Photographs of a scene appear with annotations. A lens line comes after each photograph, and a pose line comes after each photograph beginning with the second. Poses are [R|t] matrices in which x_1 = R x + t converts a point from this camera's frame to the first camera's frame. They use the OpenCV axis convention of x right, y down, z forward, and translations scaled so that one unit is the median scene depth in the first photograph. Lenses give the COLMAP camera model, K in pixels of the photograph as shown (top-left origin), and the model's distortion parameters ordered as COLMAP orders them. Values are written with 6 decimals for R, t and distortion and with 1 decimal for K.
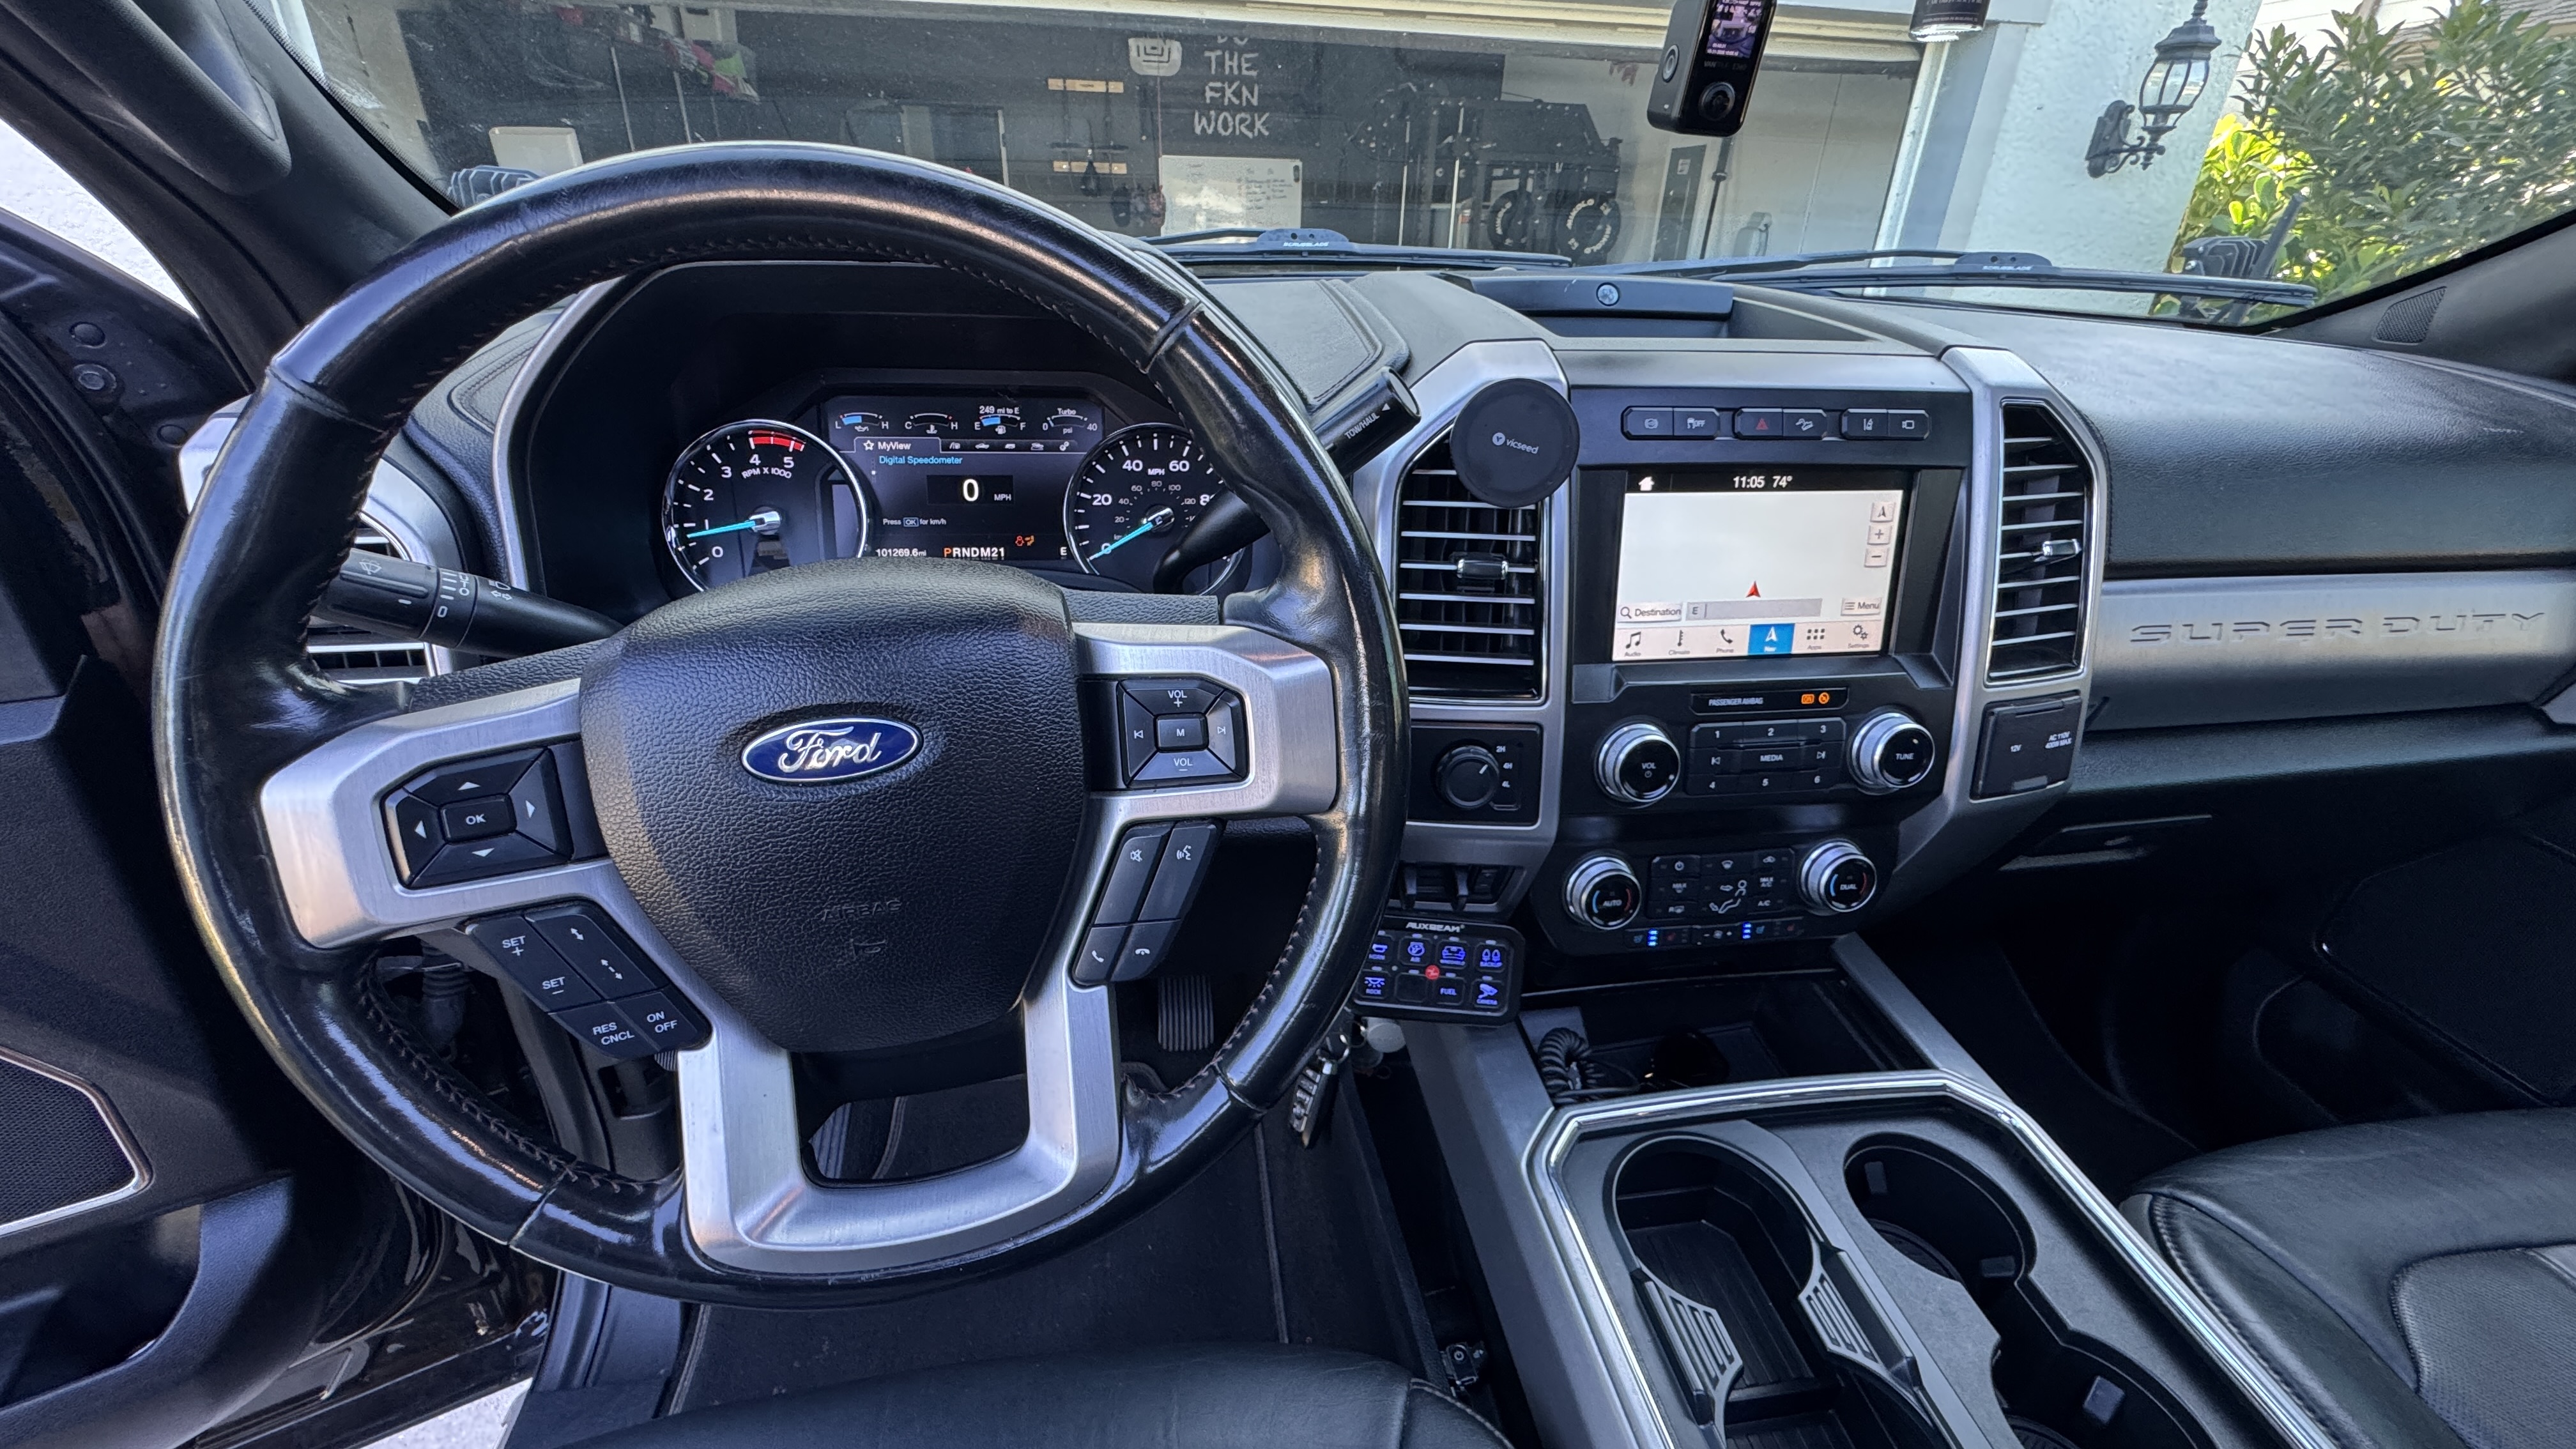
lens RADIAL K [[1098.8, 0, 1303.9], [0, 1098.8, 733.6], [0, 0, 1]] dist [-0.001416, 0.000095]
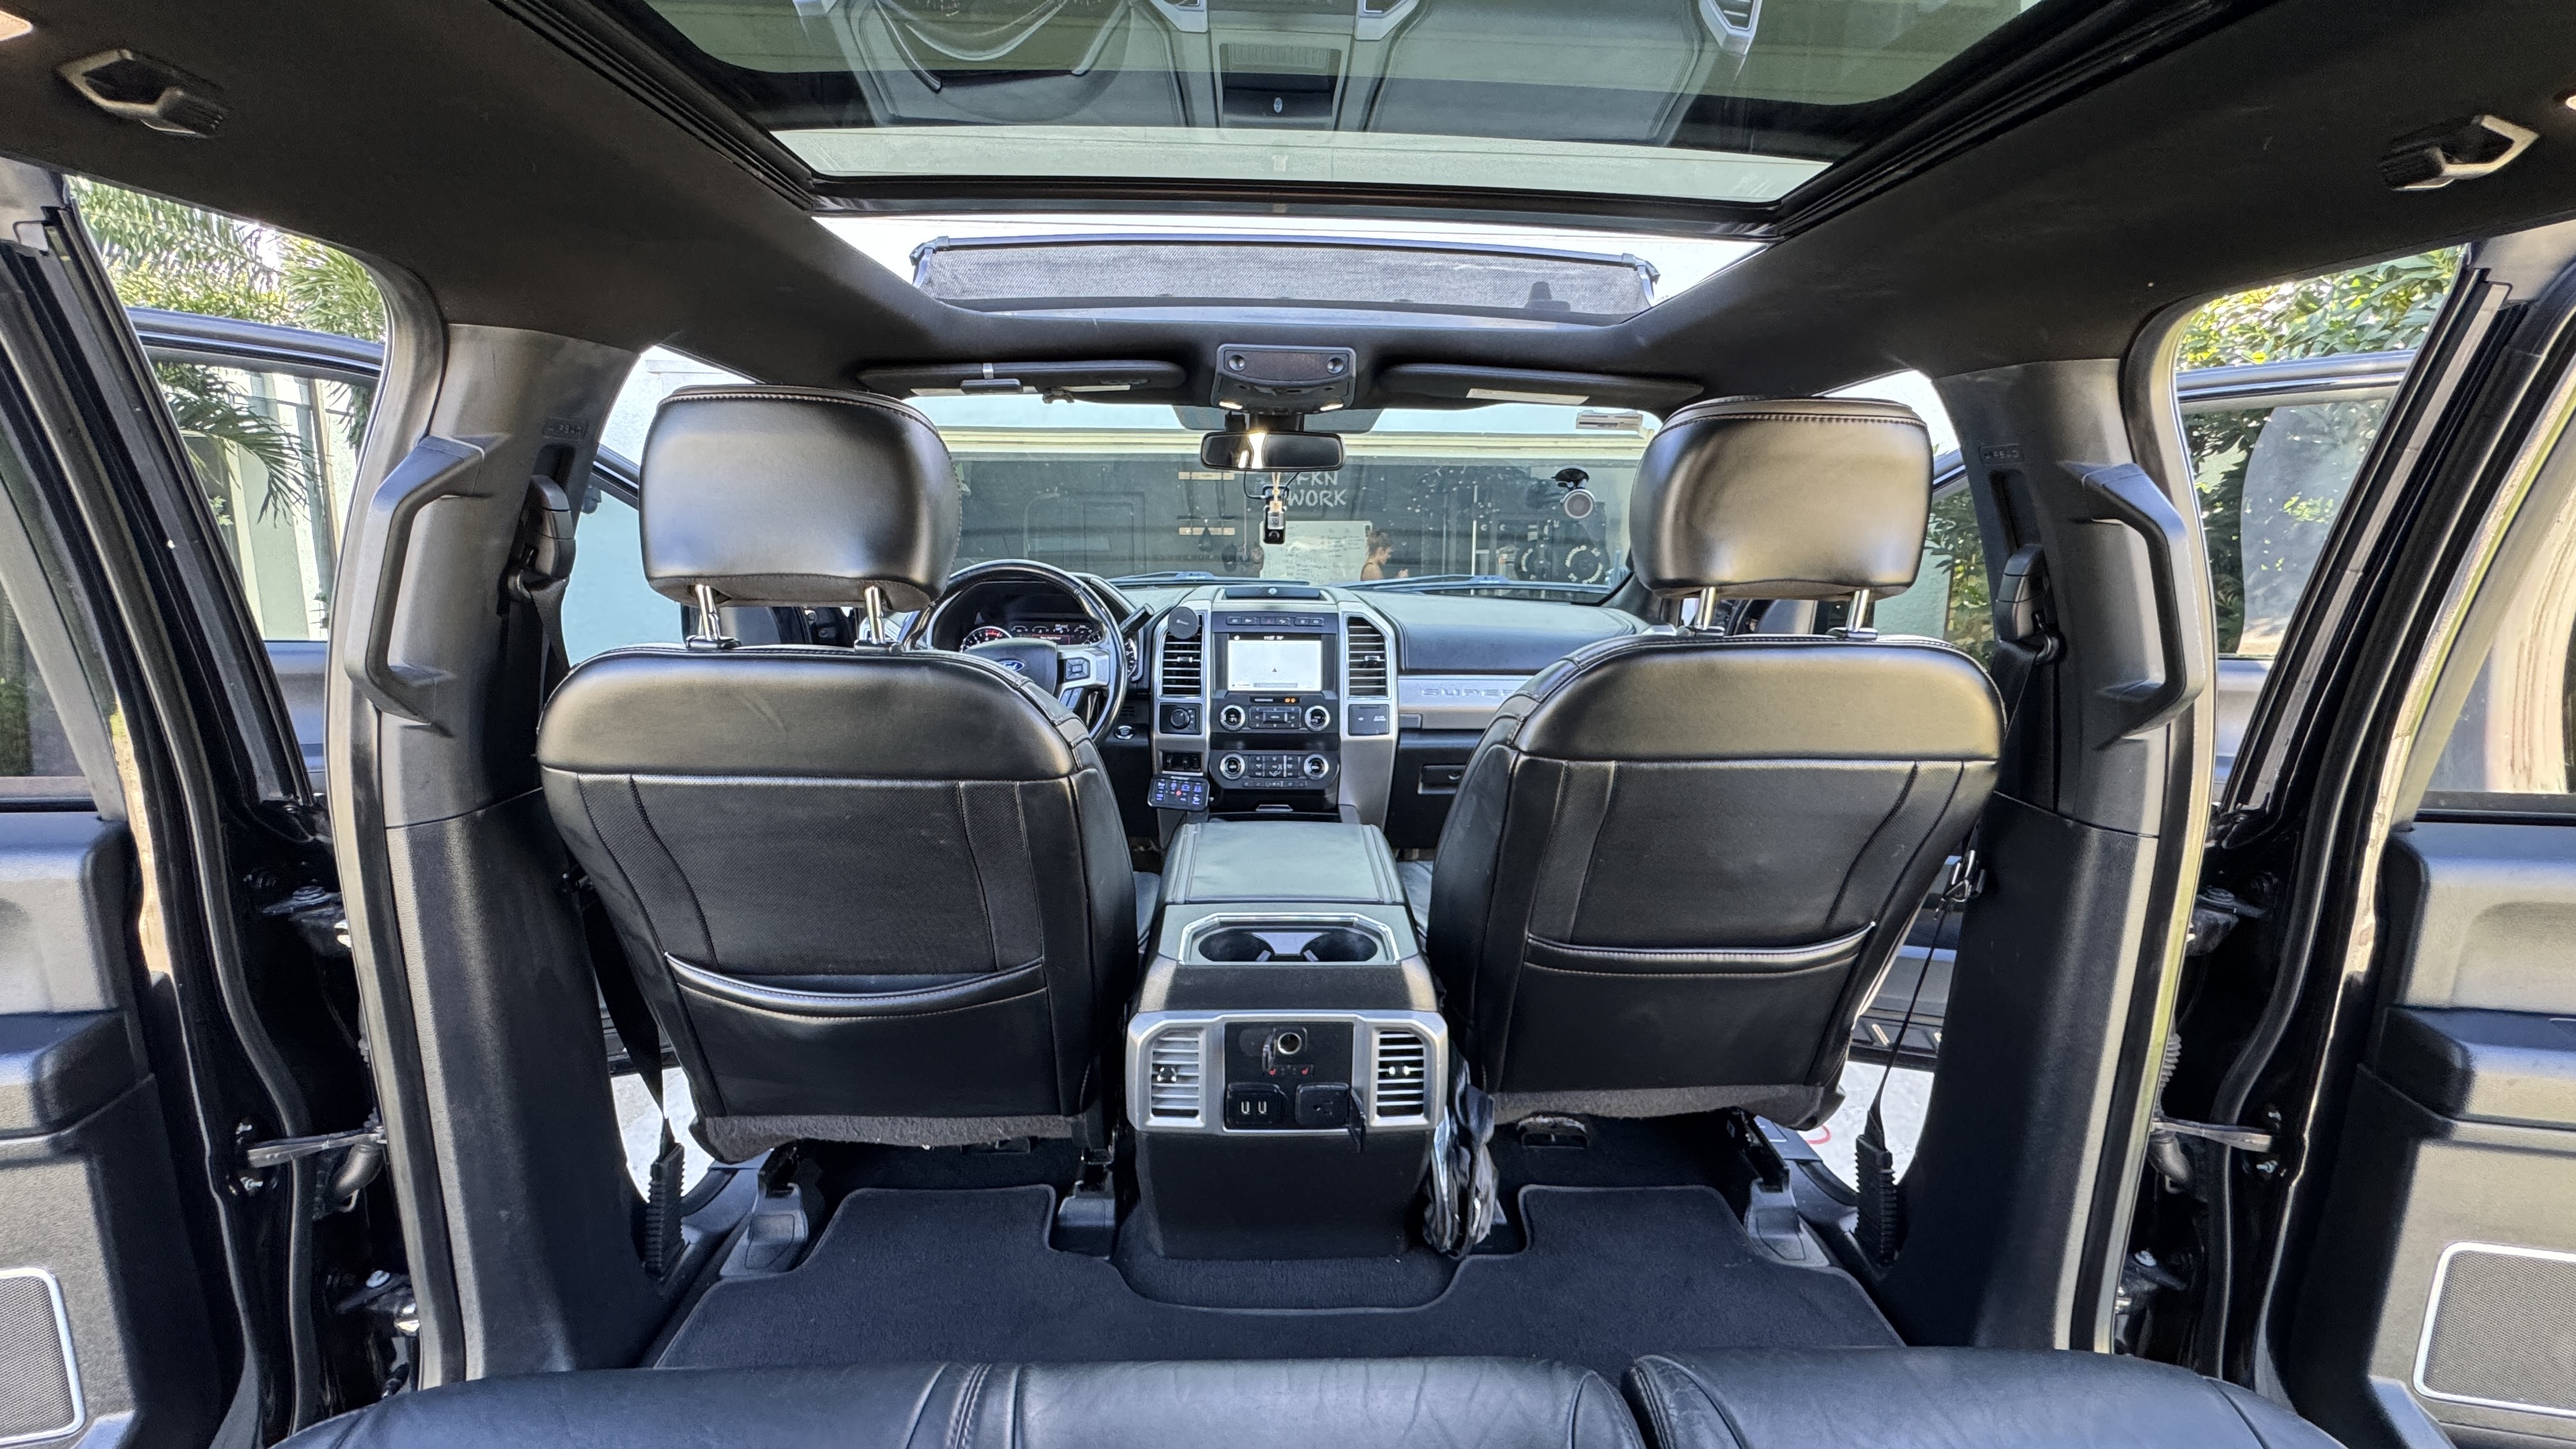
lens RADIAL K [[1098.8, 0, 1284.0], [0, 1098.8, 739.4], [0, 0, 1]] dist [-0.001416, 0.000095]
pose [[0.990705, -0.000096, -0.136030, 0.887384], [-0.037396, 0.961278, -0.273031, 0.970431], [0.130789, 0.275580, 0.952339, -2.081082]]
